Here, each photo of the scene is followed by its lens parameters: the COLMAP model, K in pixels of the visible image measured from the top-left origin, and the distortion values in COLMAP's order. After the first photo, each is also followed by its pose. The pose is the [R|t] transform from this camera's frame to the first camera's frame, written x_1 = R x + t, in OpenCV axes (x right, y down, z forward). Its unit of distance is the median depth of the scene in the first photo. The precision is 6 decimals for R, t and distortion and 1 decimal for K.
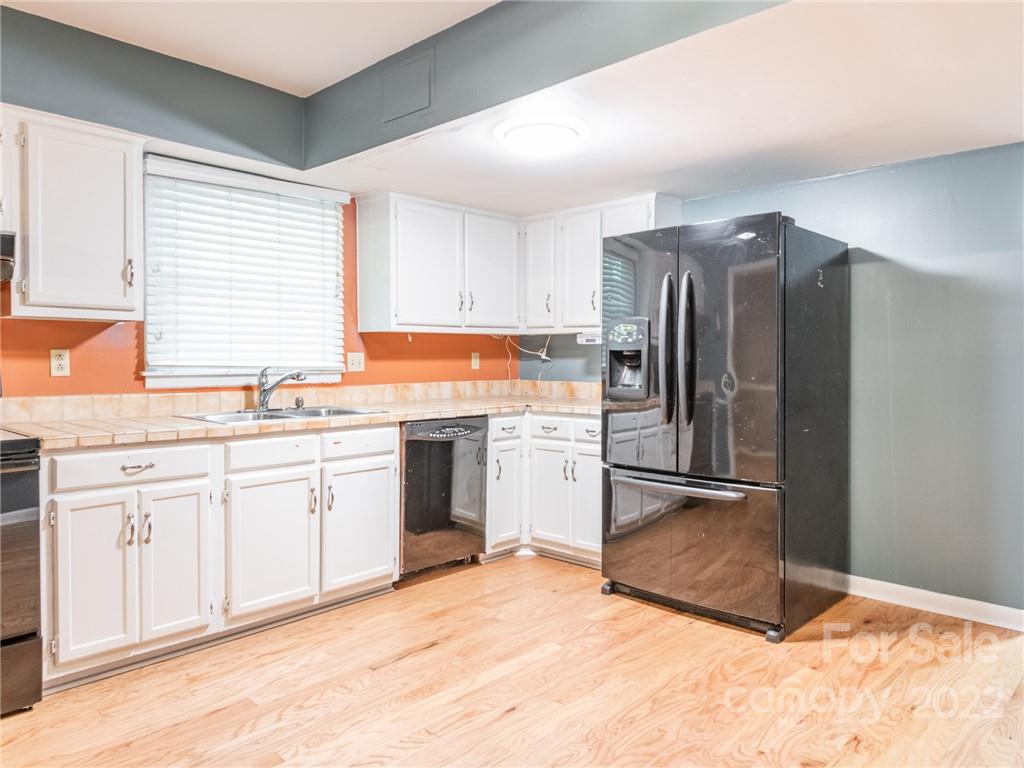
lens RADIAL K [[711.4, 0, 512.0], [0, 711.4, 384.0], [0, 0, 1]] dist [0.023115, -0.005716]
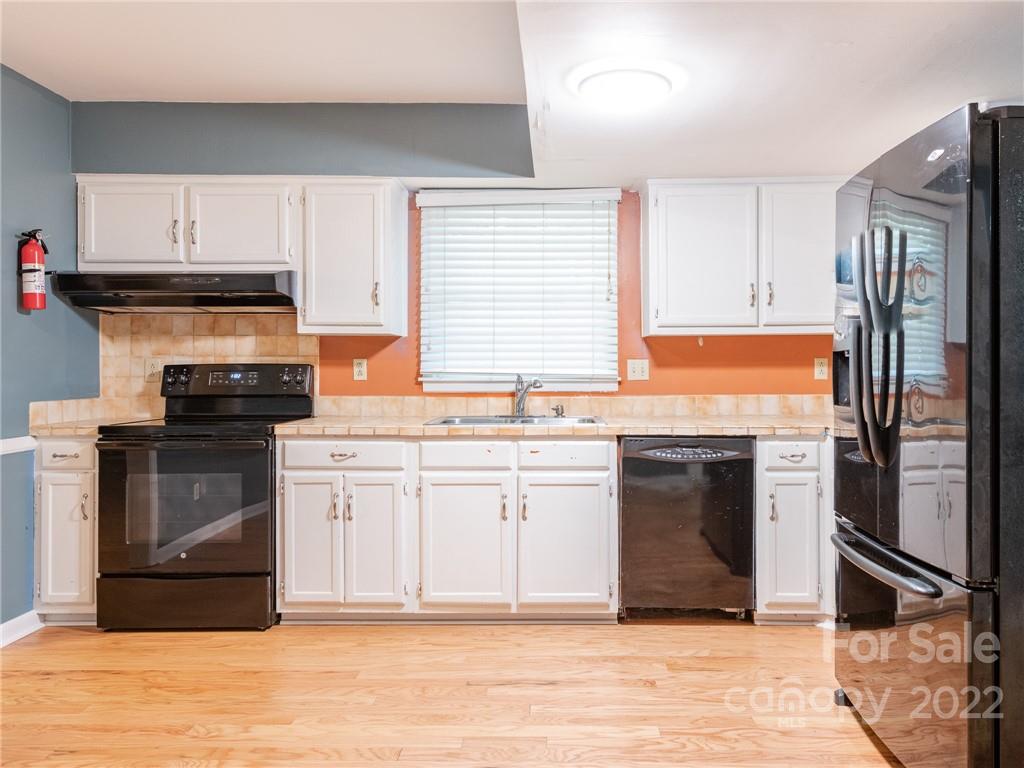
lens RADIAL K [[762.5, 0, 512.0], [0, 762.5, 384.0], [0, 0, 1]] dist [0.036912, -0.002147]
pose [[0.679247, 0.013035, -0.733794, 0.493143], [-0.025571, 0.999656, -0.005912, -0.003095], [0.733464, 0.022779, 0.679346, 0.267367]]
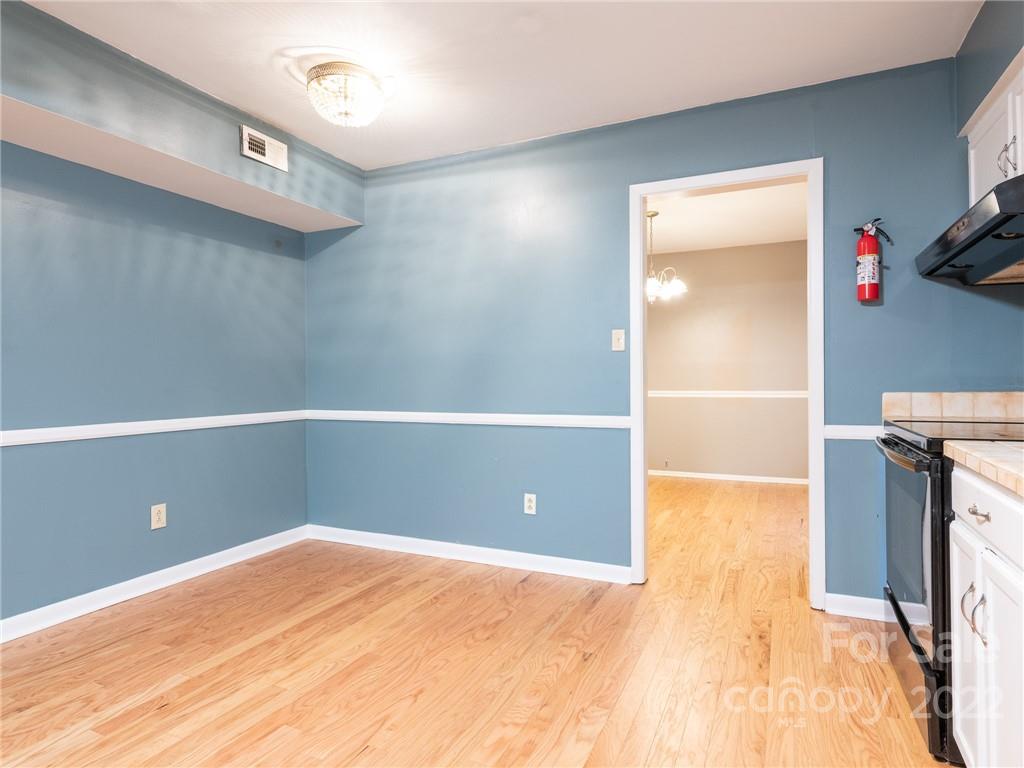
lens RADIAL K [[550.3, 0, 512.0], [0, 550.3, 384.0], [0, 0, 1]] dist [-0.000575, -0.000050]
pose [[-0.925250, 0.012207, -0.379162, 0.024266], [-0.002294, 0.999284, 0.037771, -0.007010], [0.379352, 0.035817, -0.924559, 1.012245]]
